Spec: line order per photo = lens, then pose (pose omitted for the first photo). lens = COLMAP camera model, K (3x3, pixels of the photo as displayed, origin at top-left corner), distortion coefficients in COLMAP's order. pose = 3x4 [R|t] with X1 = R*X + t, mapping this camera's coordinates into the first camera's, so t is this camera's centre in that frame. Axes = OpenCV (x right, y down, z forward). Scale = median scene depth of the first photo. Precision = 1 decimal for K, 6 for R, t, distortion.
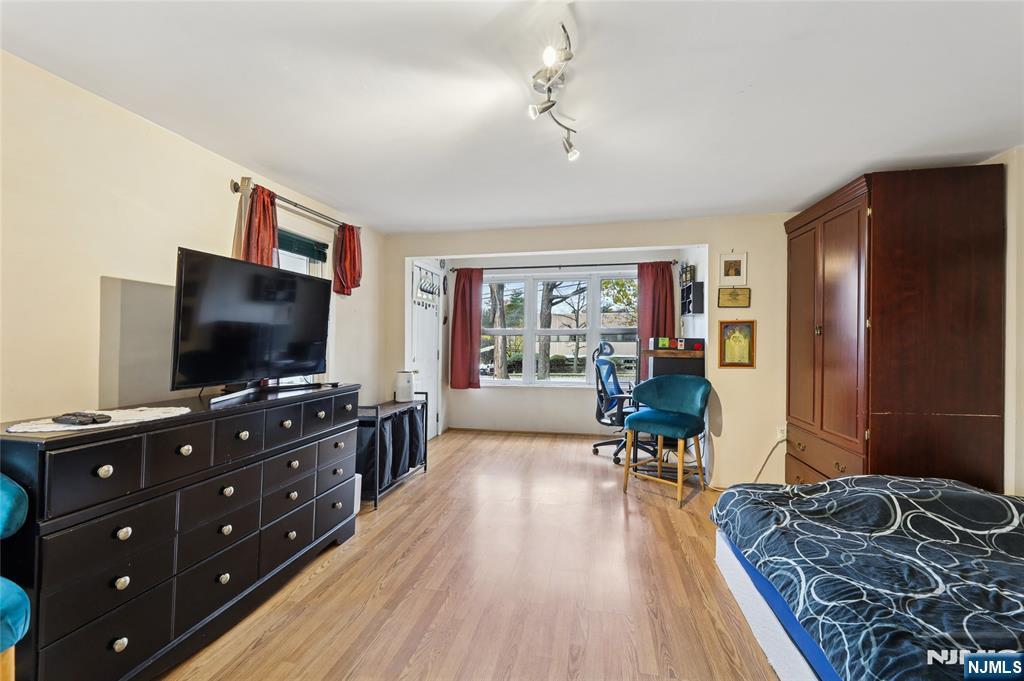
lens RADIAL K [[437.6, 0, 511.4], [0, 437.6, 342.5], [0, 0, 1]] dist [0.000256, -0.000466]
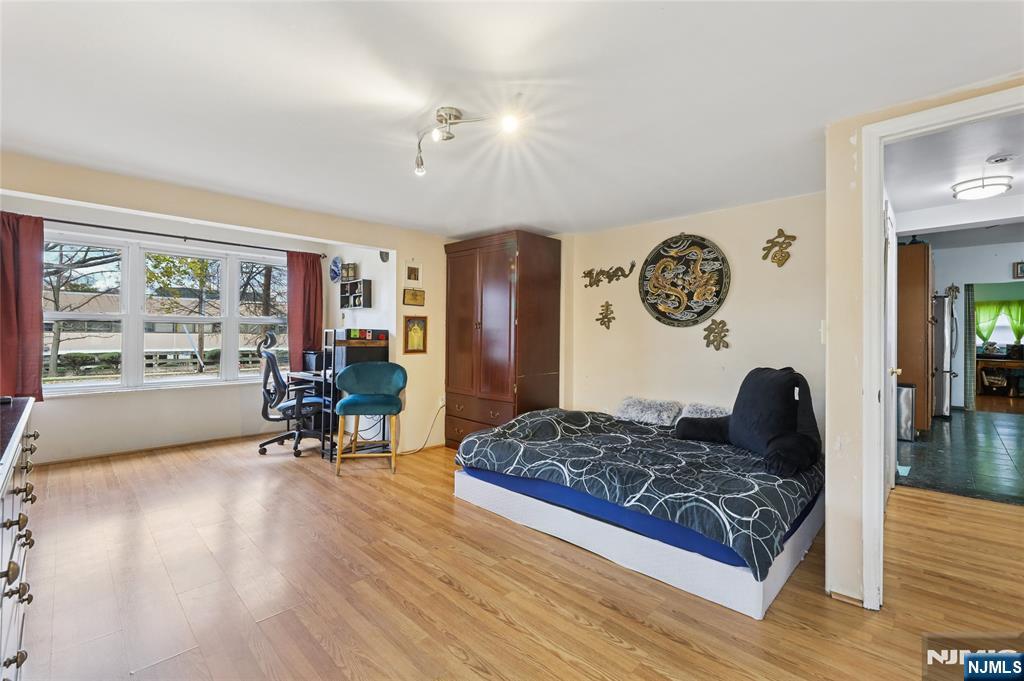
lens RADIAL K [[437.6, 0, 511.4], [0, 437.6, 342.5], [0, 0, 1]] dist [0.000256, -0.000466]
pose [[0.548429, -0.011255, 0.836122, -0.360585], [-0.004616, 0.999853, 0.016487, 0.003676], [-0.836185, -0.012902, 0.548296, 0.077352]]
